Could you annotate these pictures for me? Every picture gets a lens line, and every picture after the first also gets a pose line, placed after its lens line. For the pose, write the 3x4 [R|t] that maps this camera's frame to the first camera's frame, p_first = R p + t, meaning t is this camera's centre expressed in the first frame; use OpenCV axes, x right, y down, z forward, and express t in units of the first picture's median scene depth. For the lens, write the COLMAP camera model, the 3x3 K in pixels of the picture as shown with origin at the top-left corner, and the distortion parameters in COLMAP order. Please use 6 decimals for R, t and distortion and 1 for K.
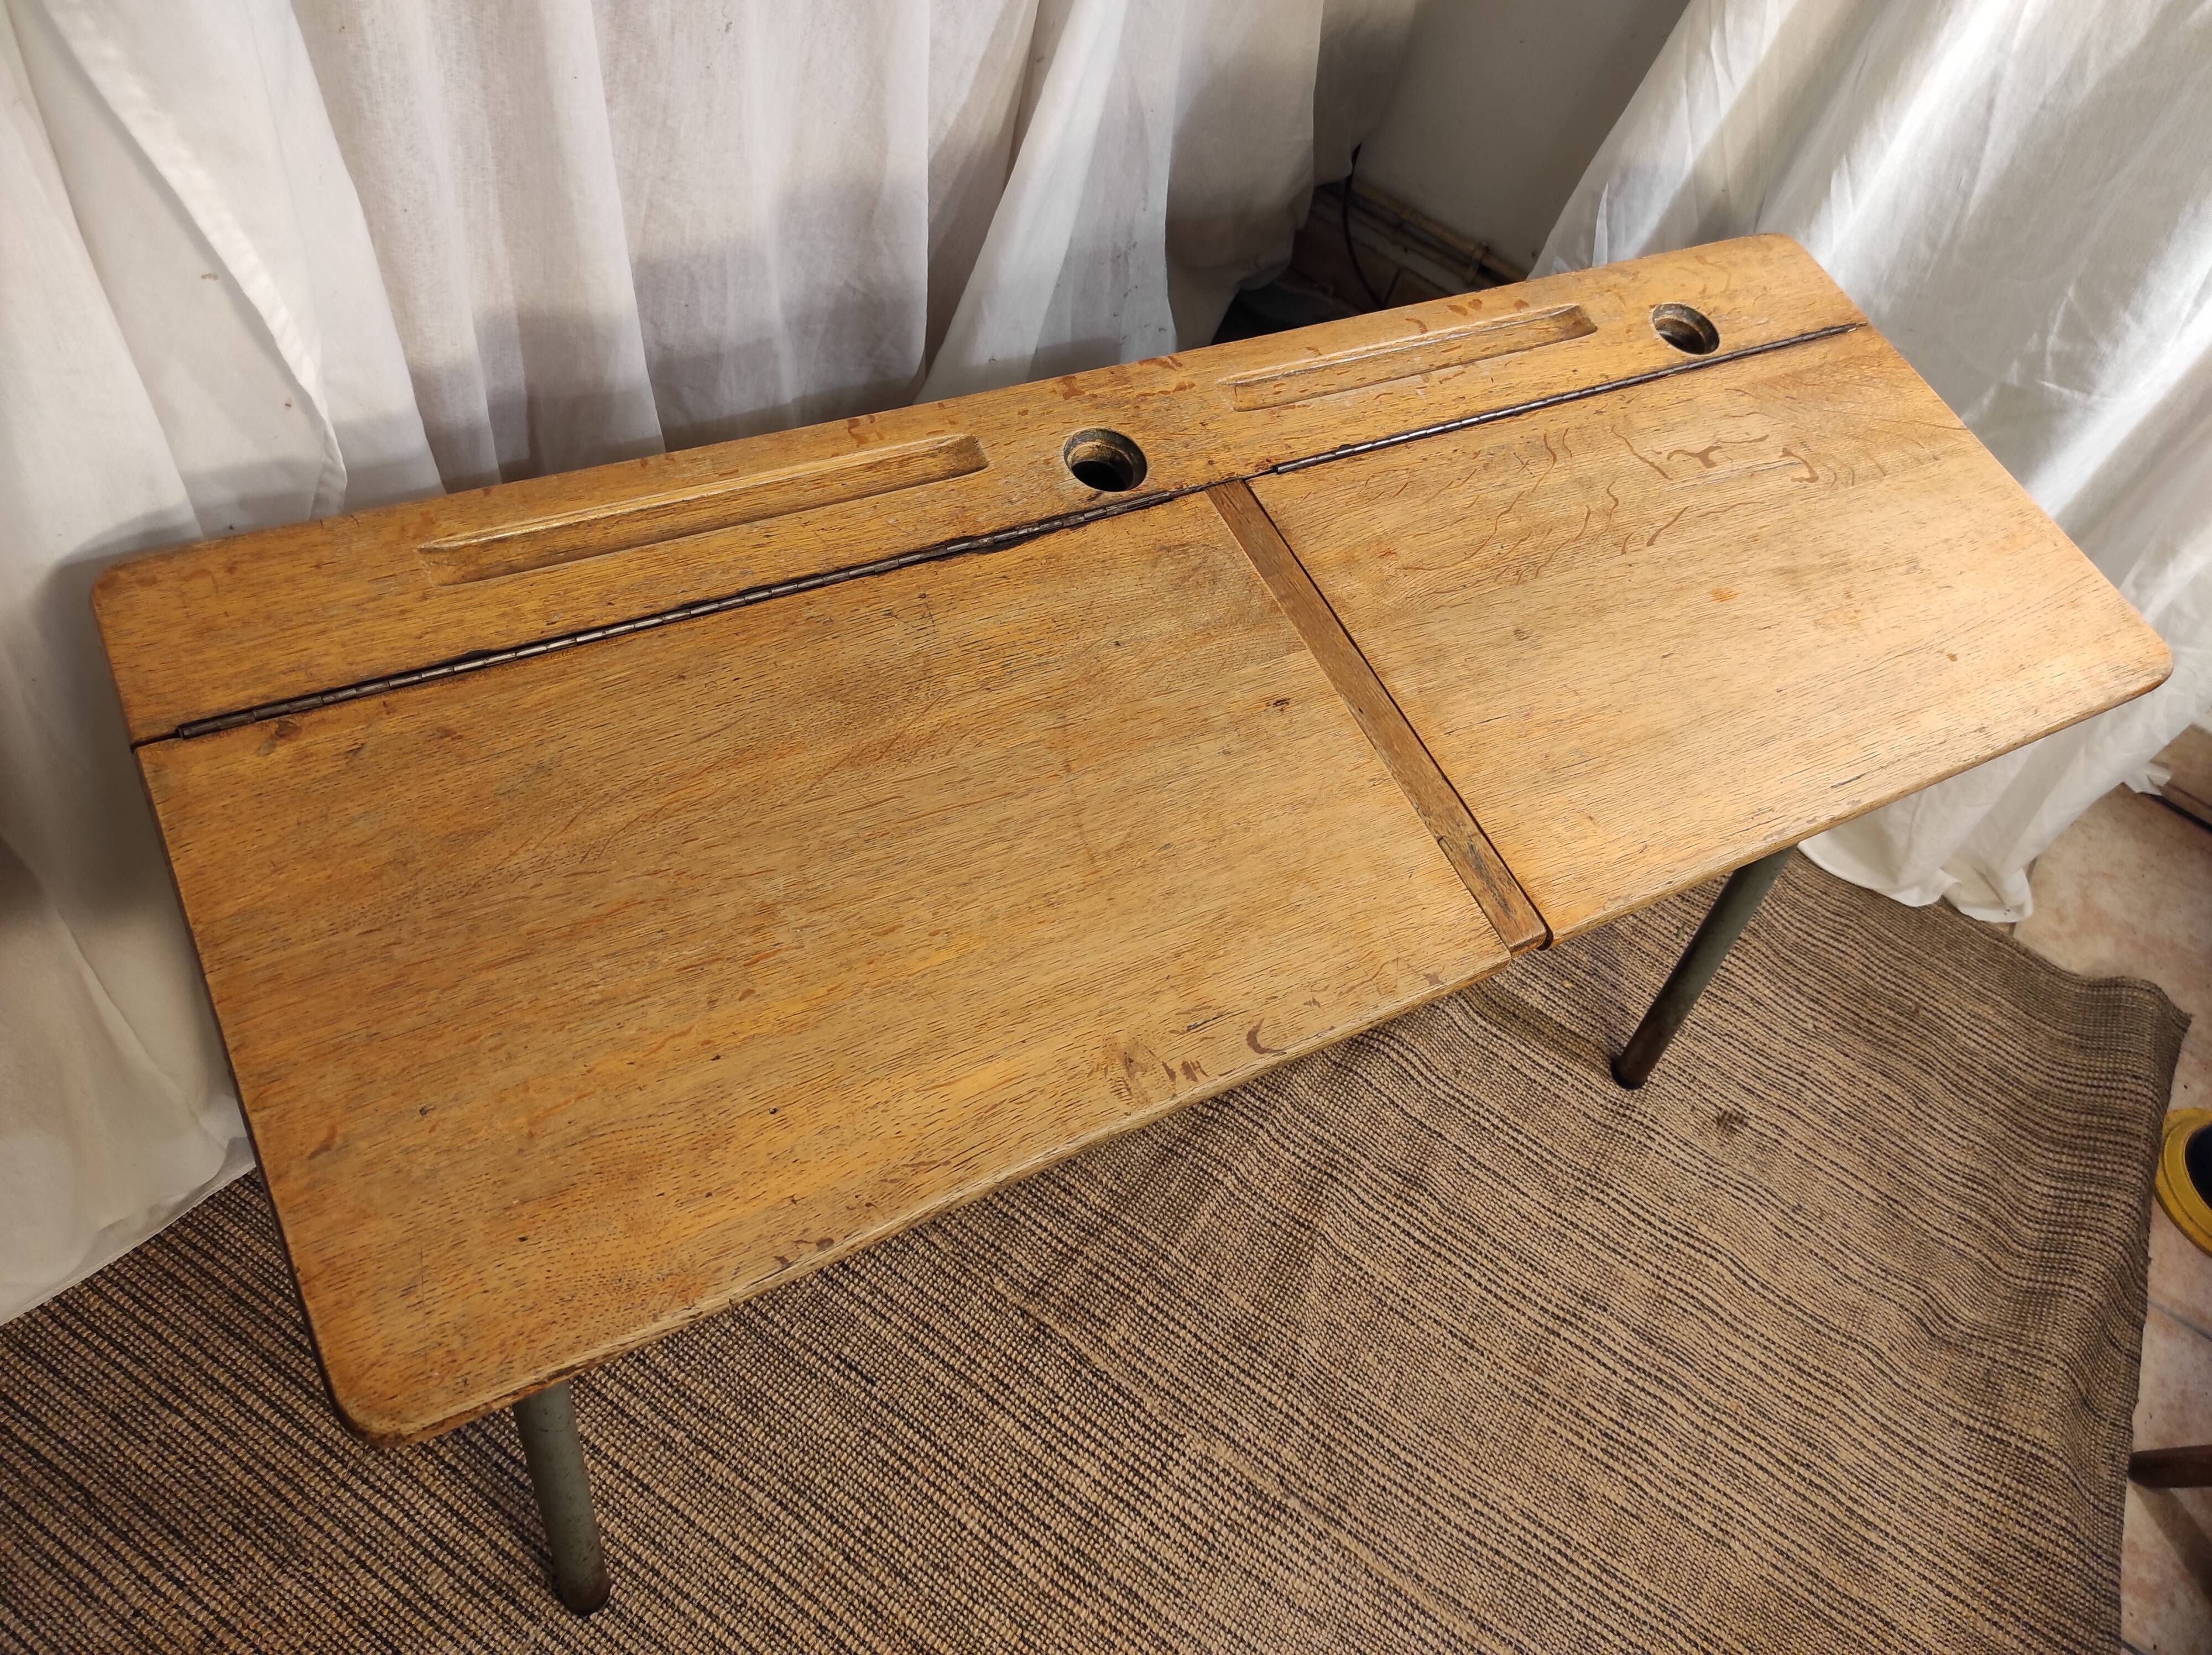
lens RADIAL K [[1636.1, 0, 1100.2], [0, 1636.1, 824.7], [0, 0, 1]] dist [0.042144, -0.040318]
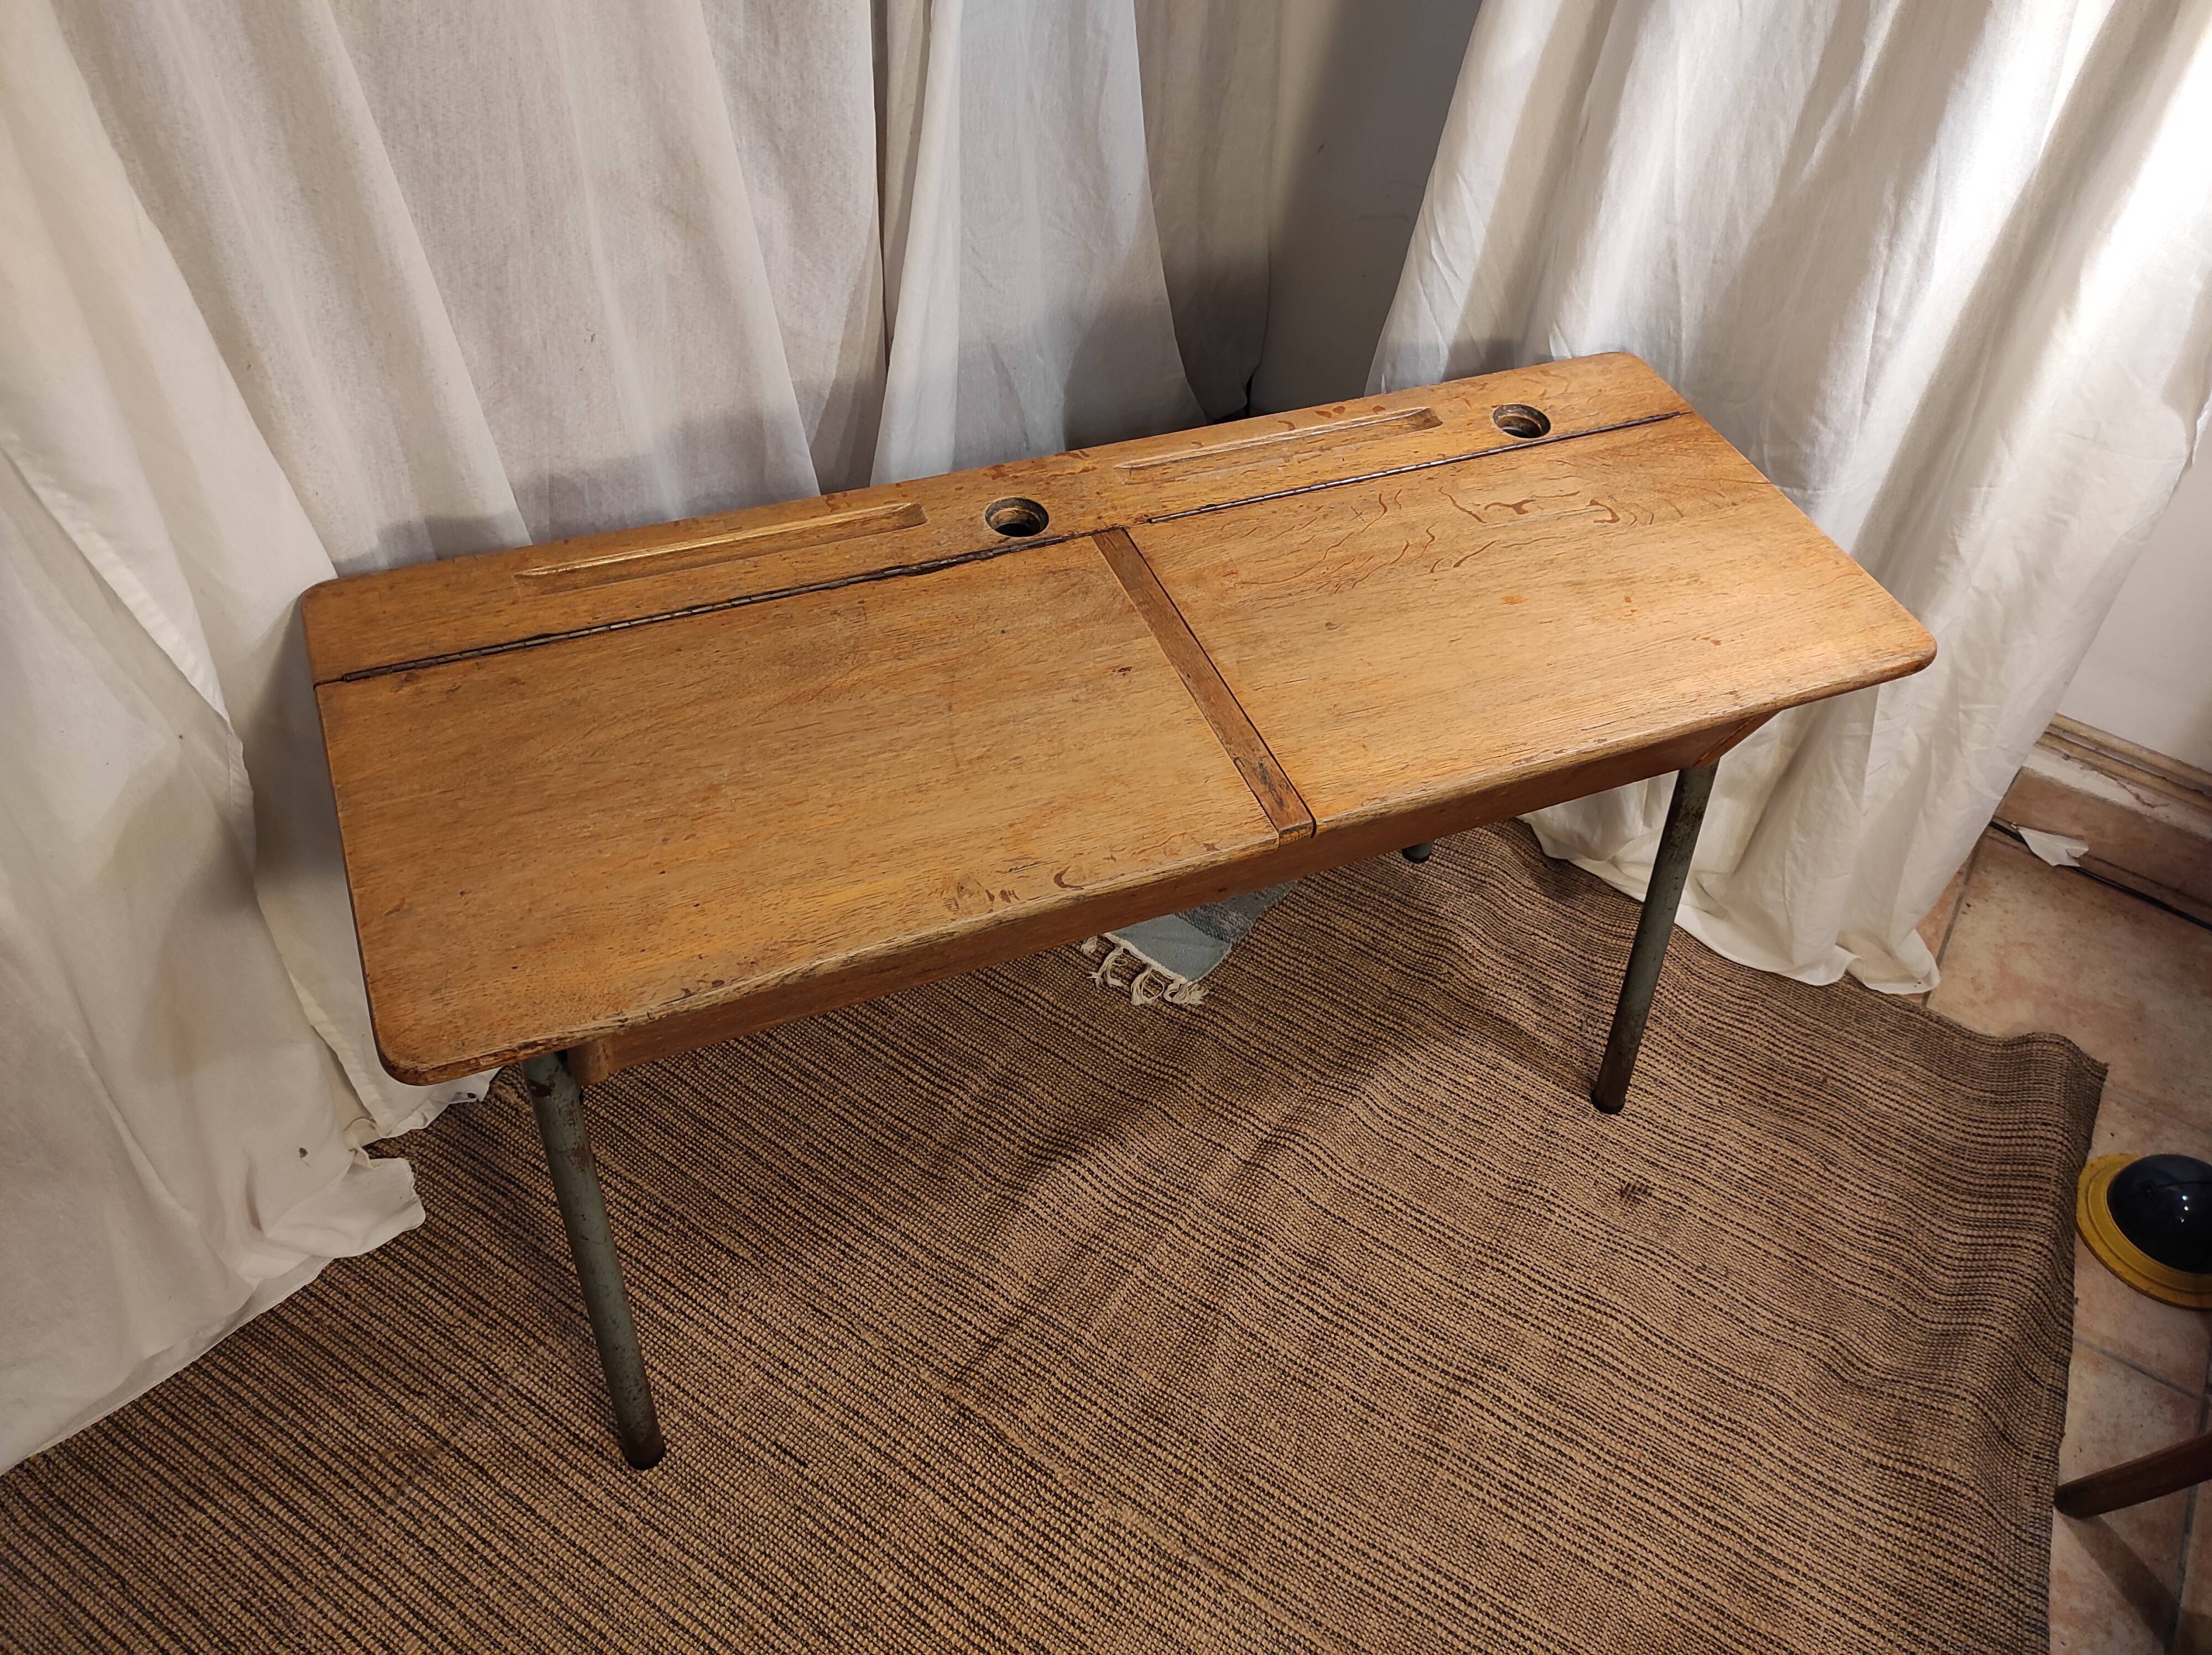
lens RADIAL K [[1627.6, 0, 1100.2], [0, 1627.6, 827.9], [0, 0, 1]] dist [0.053350, -0.052741]
pose [[0.990183, -0.102067, -0.095500, 0.226127], [0.085655, 0.982987, -0.162477, 0.123385], [0.110459, 0.152702, 0.982080, -0.143109]]
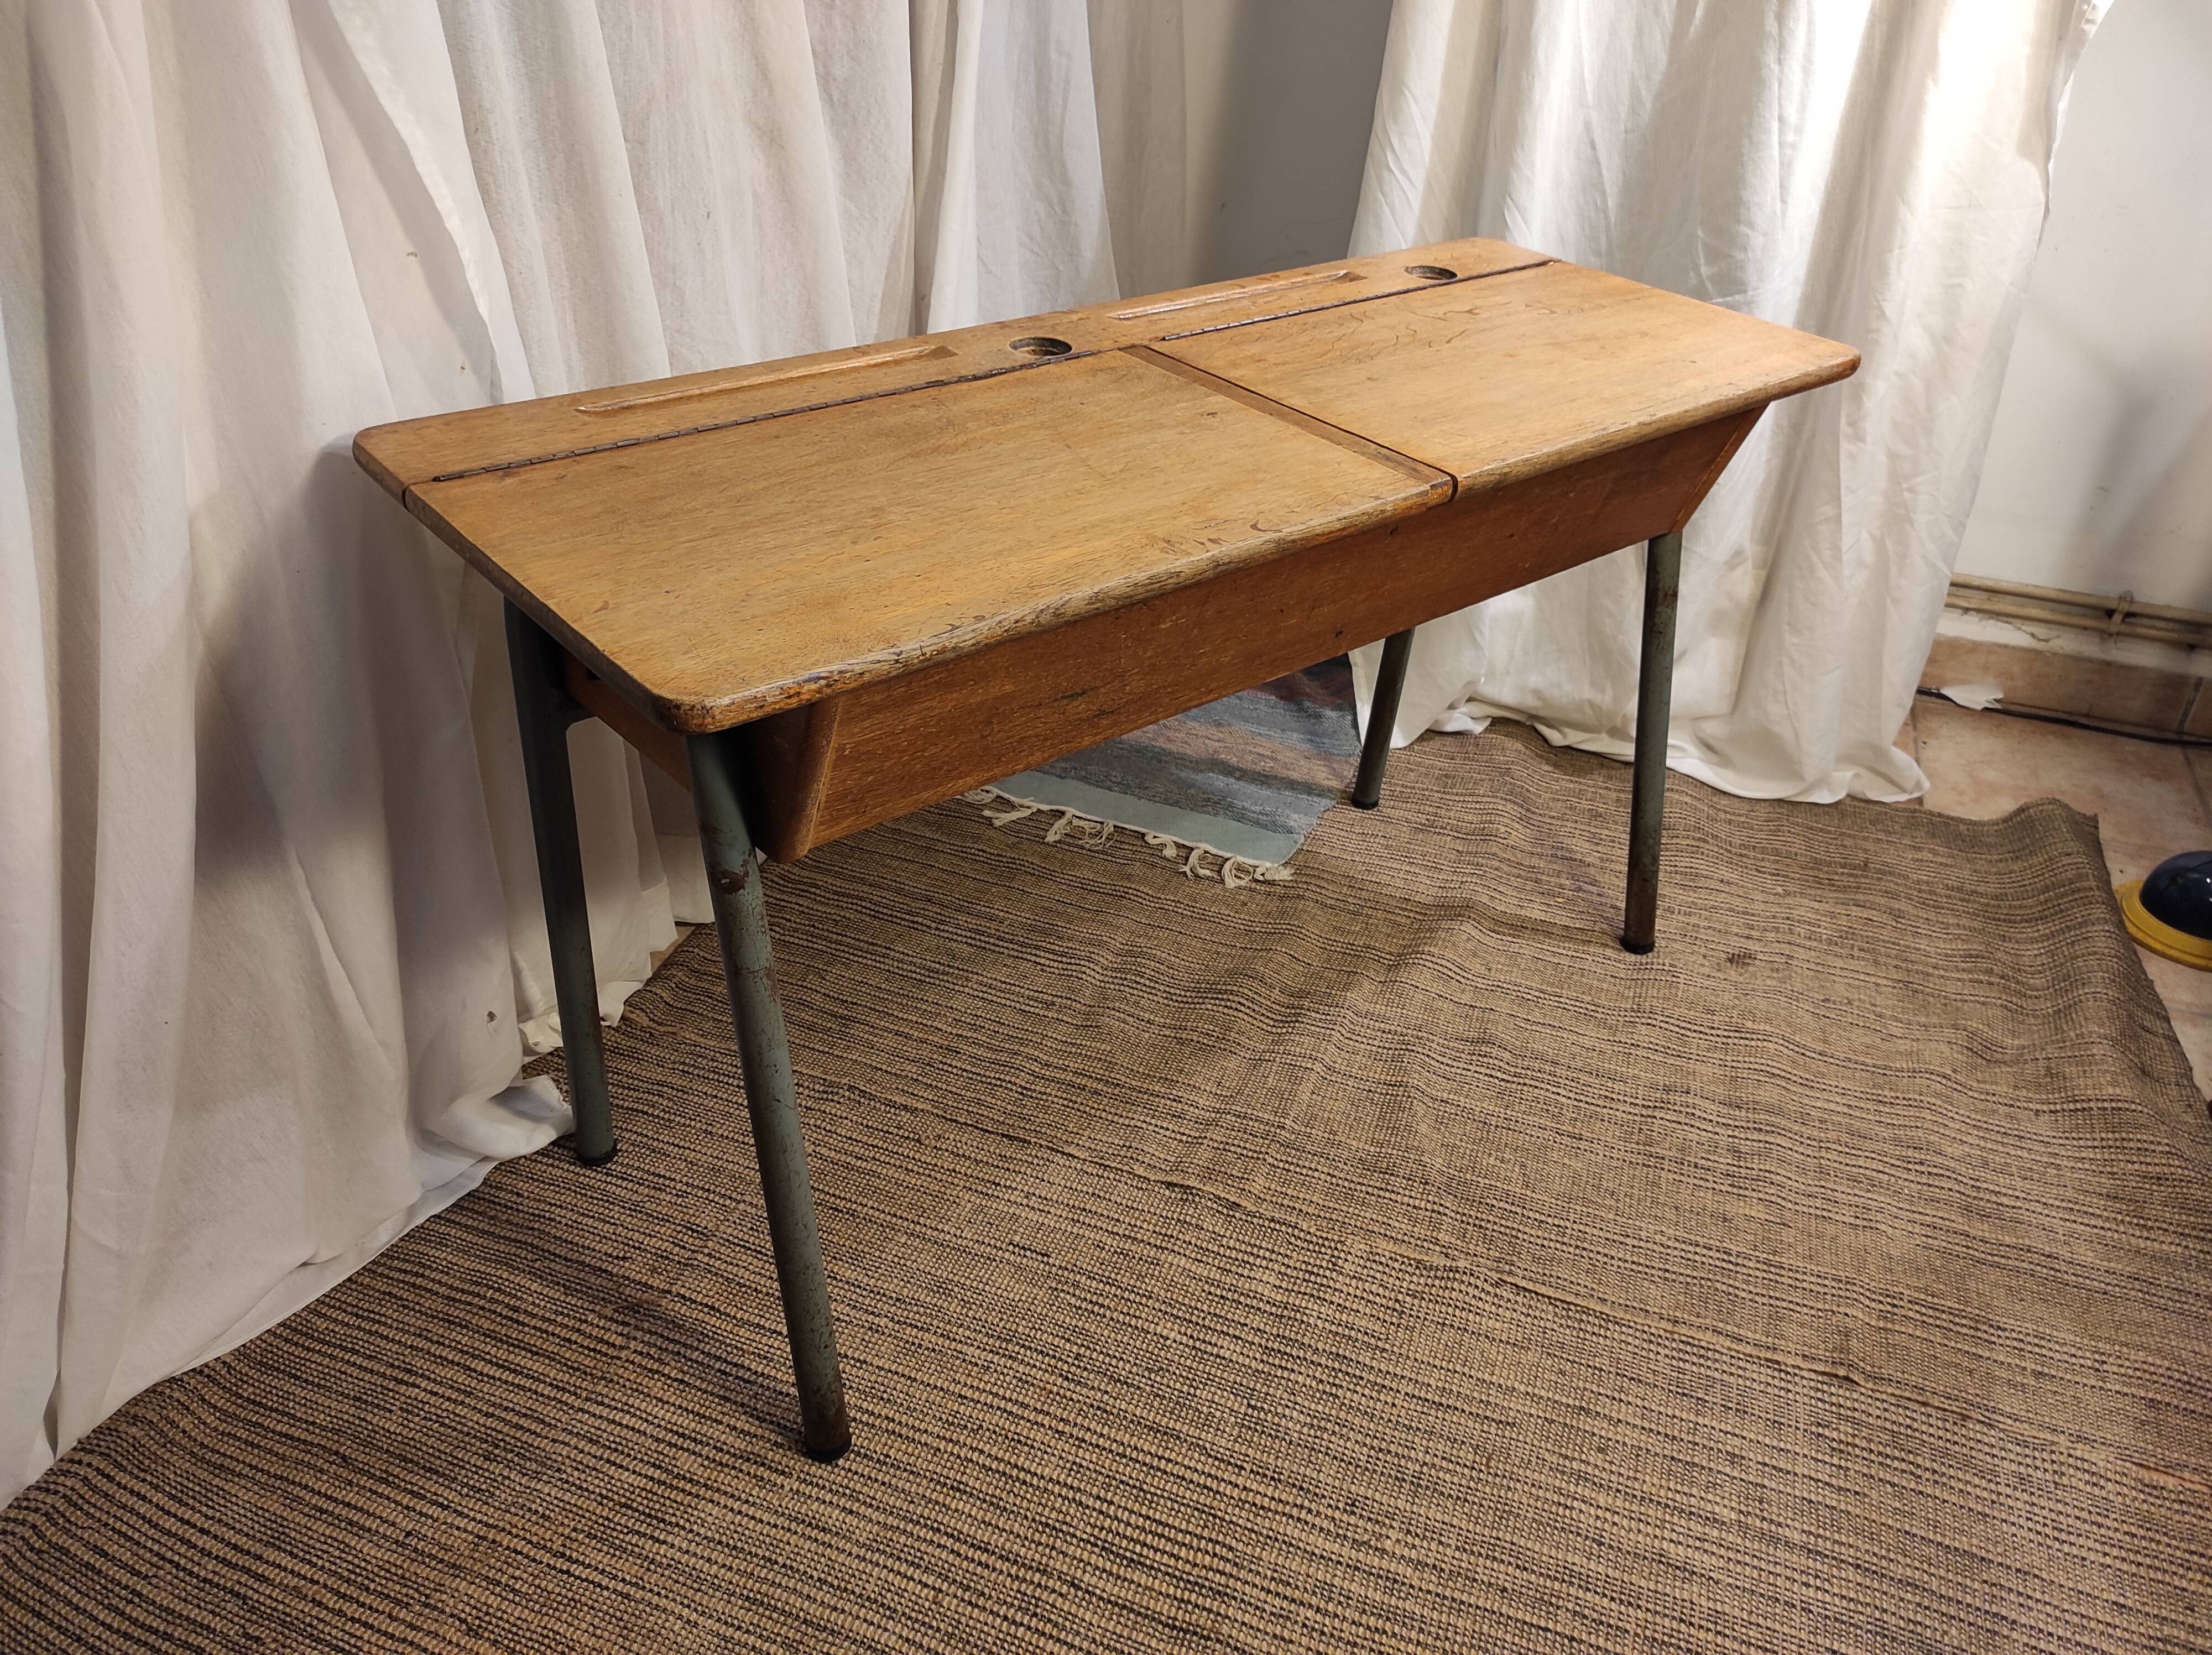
lens RADIAL K [[1633.9, 0, 1101.8], [0, 1633.9, 825.6], [0, 0, 1]] dist [0.054143, -0.062781]
pose [[0.964554, -0.252813, 0.075636, -0.124301], [0.262561, 0.890780, -0.370908, 0.534982], [0.026395, 0.377620, 0.925584, -0.092403]]
